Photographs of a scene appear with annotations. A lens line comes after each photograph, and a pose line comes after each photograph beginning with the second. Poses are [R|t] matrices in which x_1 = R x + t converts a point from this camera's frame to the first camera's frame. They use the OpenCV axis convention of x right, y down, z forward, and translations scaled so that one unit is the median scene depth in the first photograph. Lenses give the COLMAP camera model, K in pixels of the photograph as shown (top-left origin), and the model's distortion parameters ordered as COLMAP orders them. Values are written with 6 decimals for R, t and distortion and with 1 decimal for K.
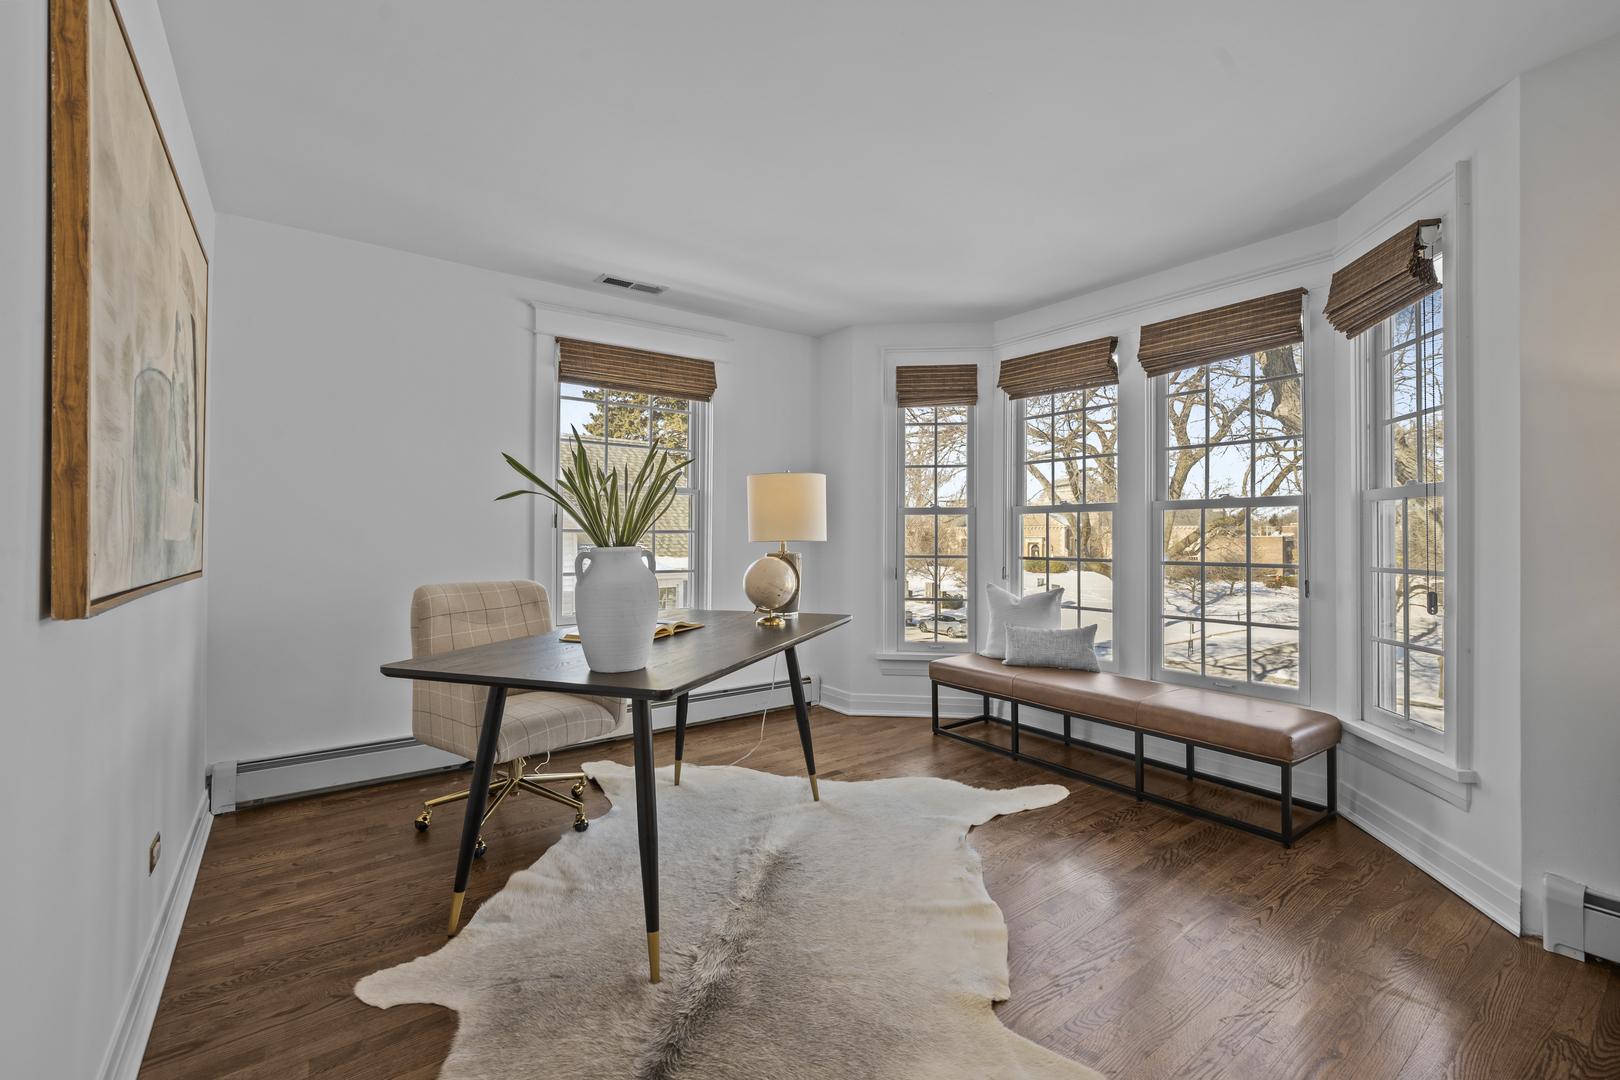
lens RADIAL K [[703.6, 0, 801.2], [0, 703.6, 529.6], [0, 0, 1]] dist [-0.001125, 0.000794]
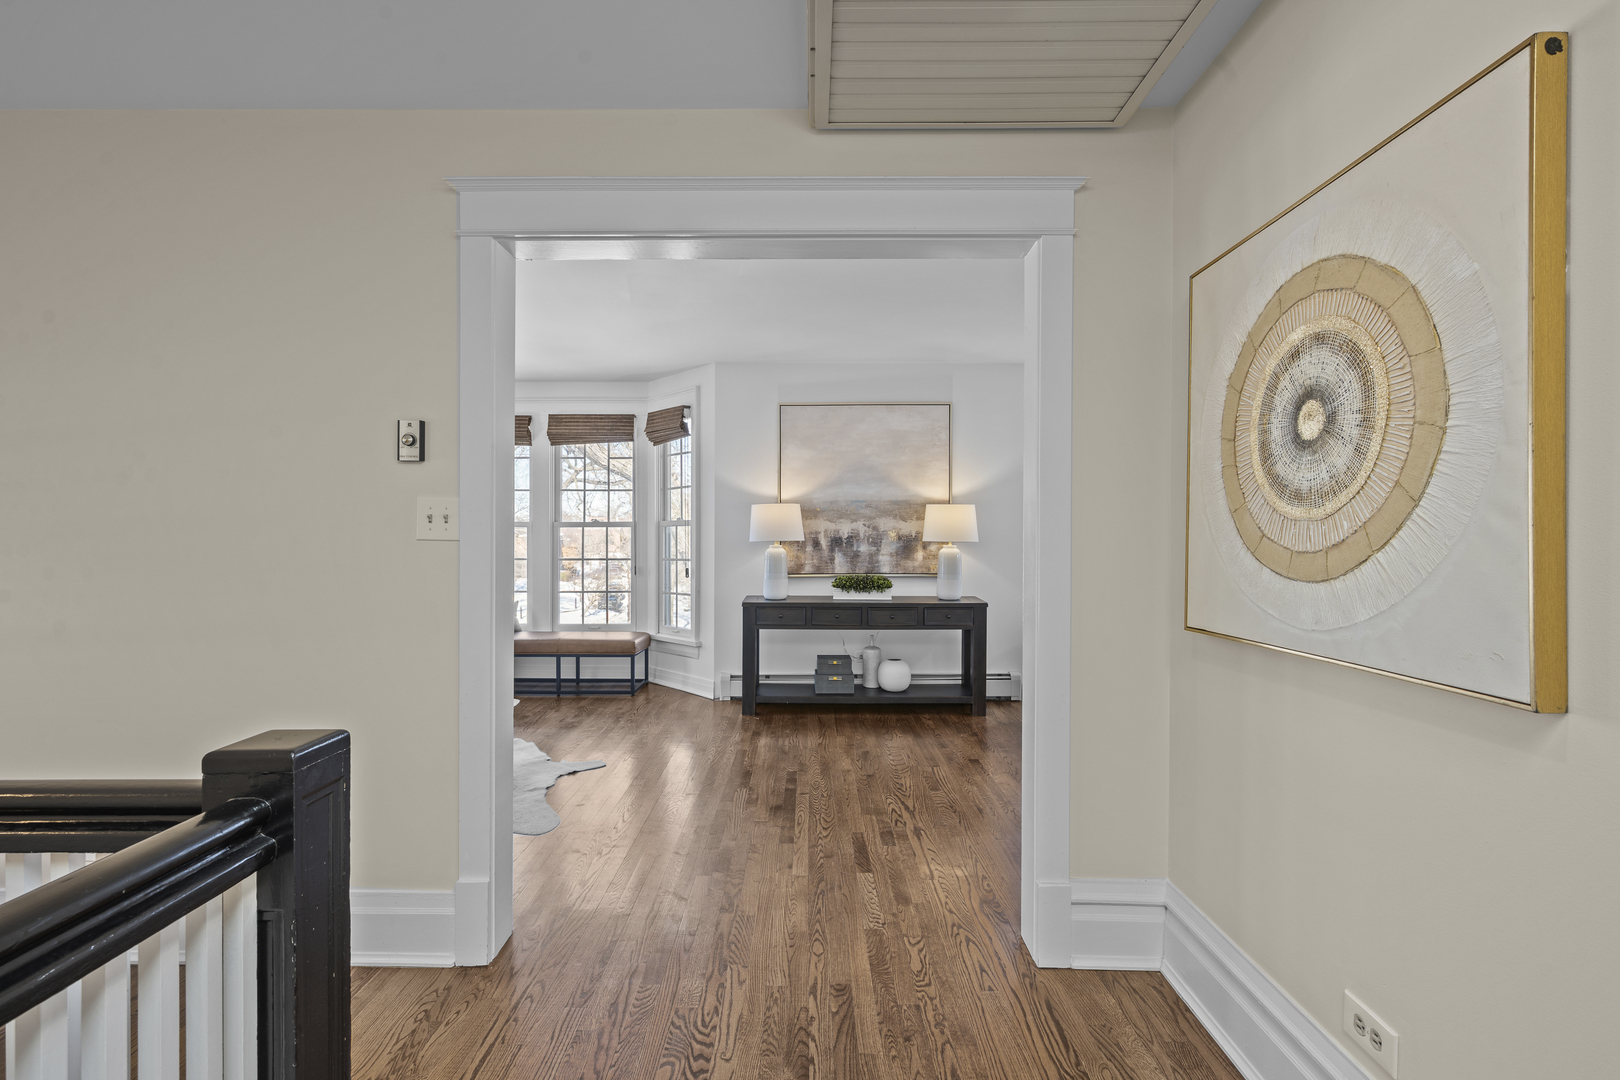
lens RADIAL K [[743.3, 0, 805.7], [0, 743.3, 540.1], [0, 0, 1]] dist [0.003575, 0.000621]
pose [[0.595604, -0.001999, 0.803276, -0.735580], [-0.005572, 0.999963, 0.006619, -0.017710], [-0.803259, -0.008418, 0.595571, -0.678302]]
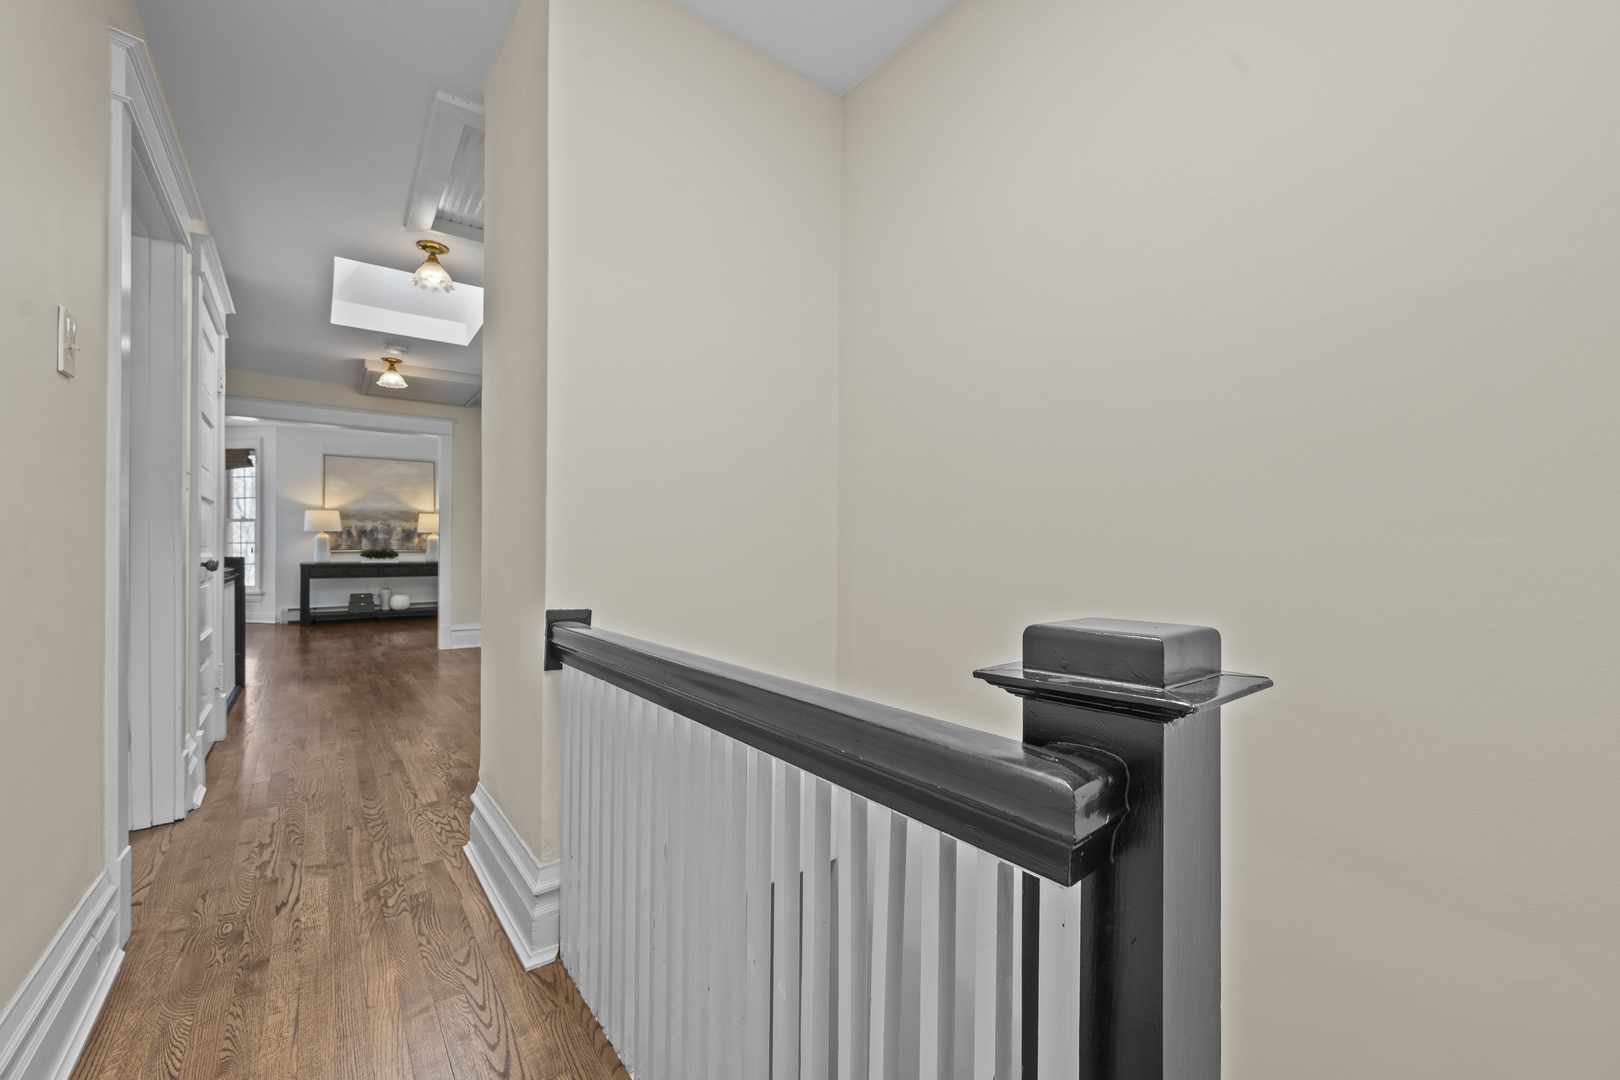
lens RADIAL K [[639.1, 0, 814.0], [0, 639.1, 549.5], [0, 0, 1]] dist [-0.003143, -0.000223]
pose [[-0.031268, -0.002952, 0.999507, -2.351681], [-0.008296, 0.999962, 0.002693, 0.059917], [-0.999477, -0.008208, -0.031291, -1.715274]]
